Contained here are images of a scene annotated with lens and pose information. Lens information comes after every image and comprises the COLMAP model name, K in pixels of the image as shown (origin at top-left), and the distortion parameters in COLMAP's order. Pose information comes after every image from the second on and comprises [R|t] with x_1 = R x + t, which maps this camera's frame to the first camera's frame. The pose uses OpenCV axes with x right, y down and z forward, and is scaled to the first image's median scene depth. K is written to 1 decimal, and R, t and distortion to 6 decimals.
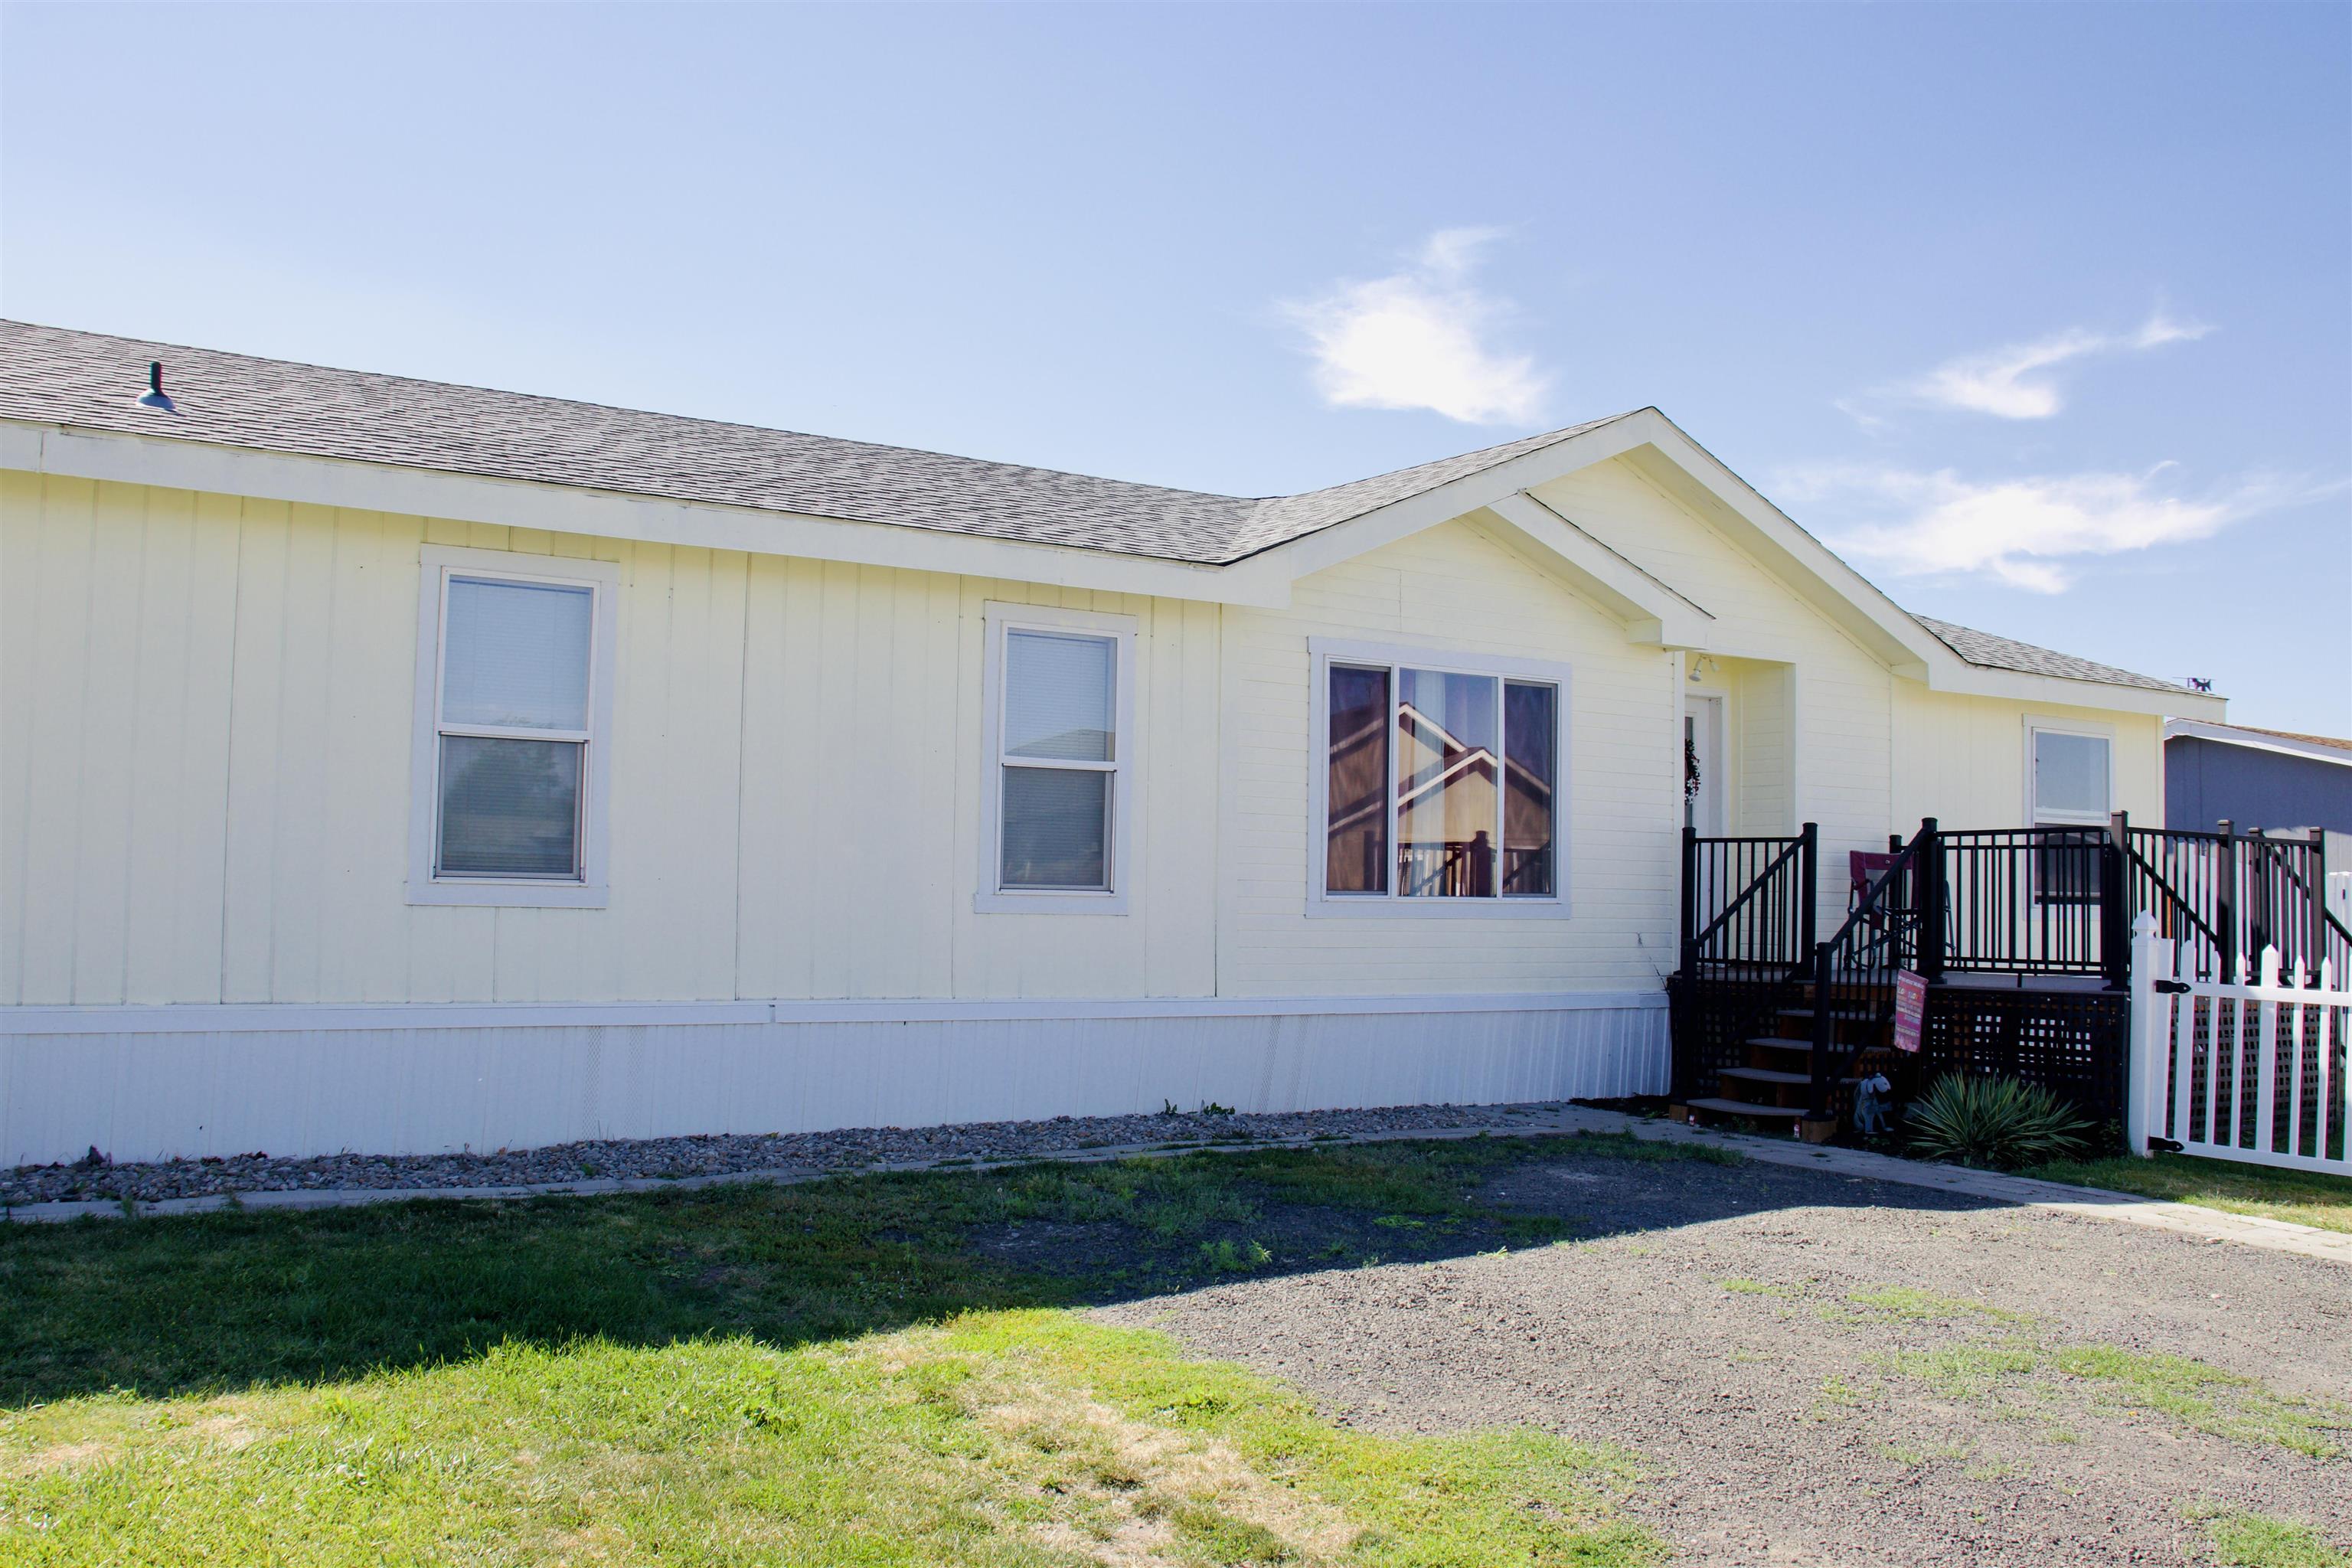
lens RADIAL K [[1985.2, 0, 1181.9], [0, 1985.2, 765.5], [0, 0, 1]] dist [-0.163616, 0.137497]
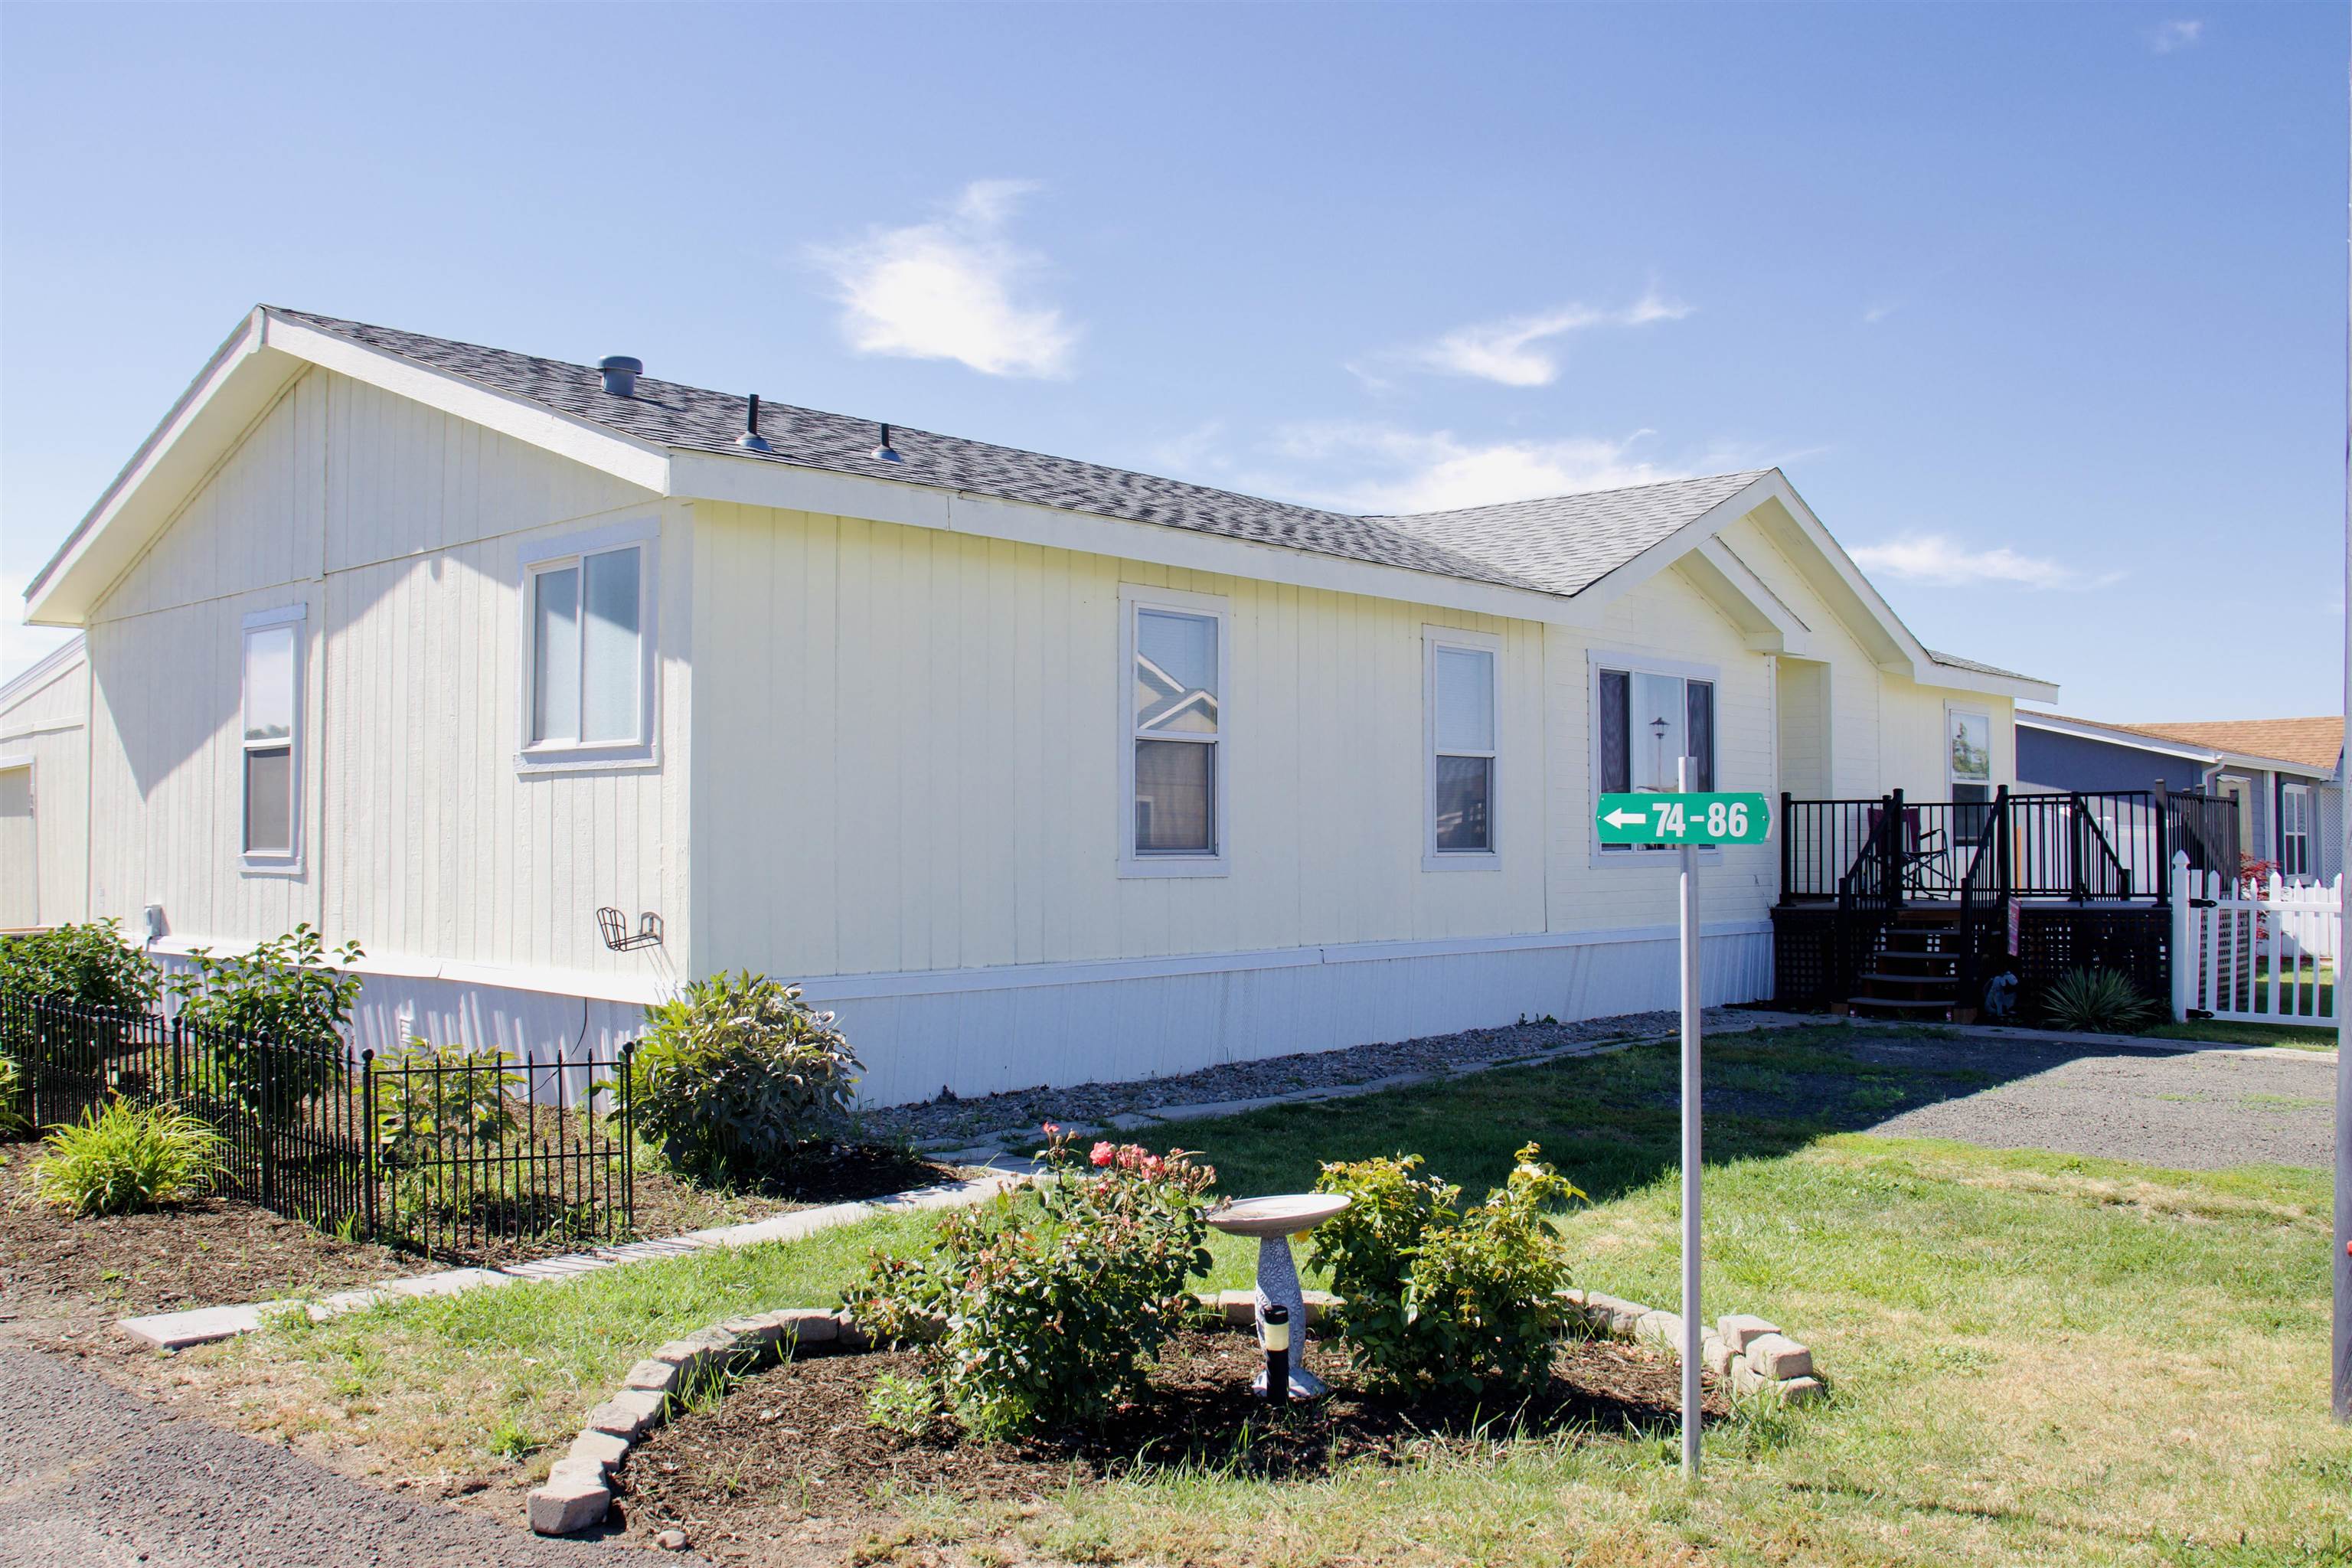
lens RADIAL K [[2017.3, 0, 1176.0], [0, 2017.3, 784.0], [0, 0, 1]] dist [-0.169117, 0.172830]
pose [[0.965683, -0.012883, 0.259404, -0.483051], [0.003874, 0.999372, 0.035210, -0.022397], [-0.259695, -0.032997, 0.965127, -0.162592]]
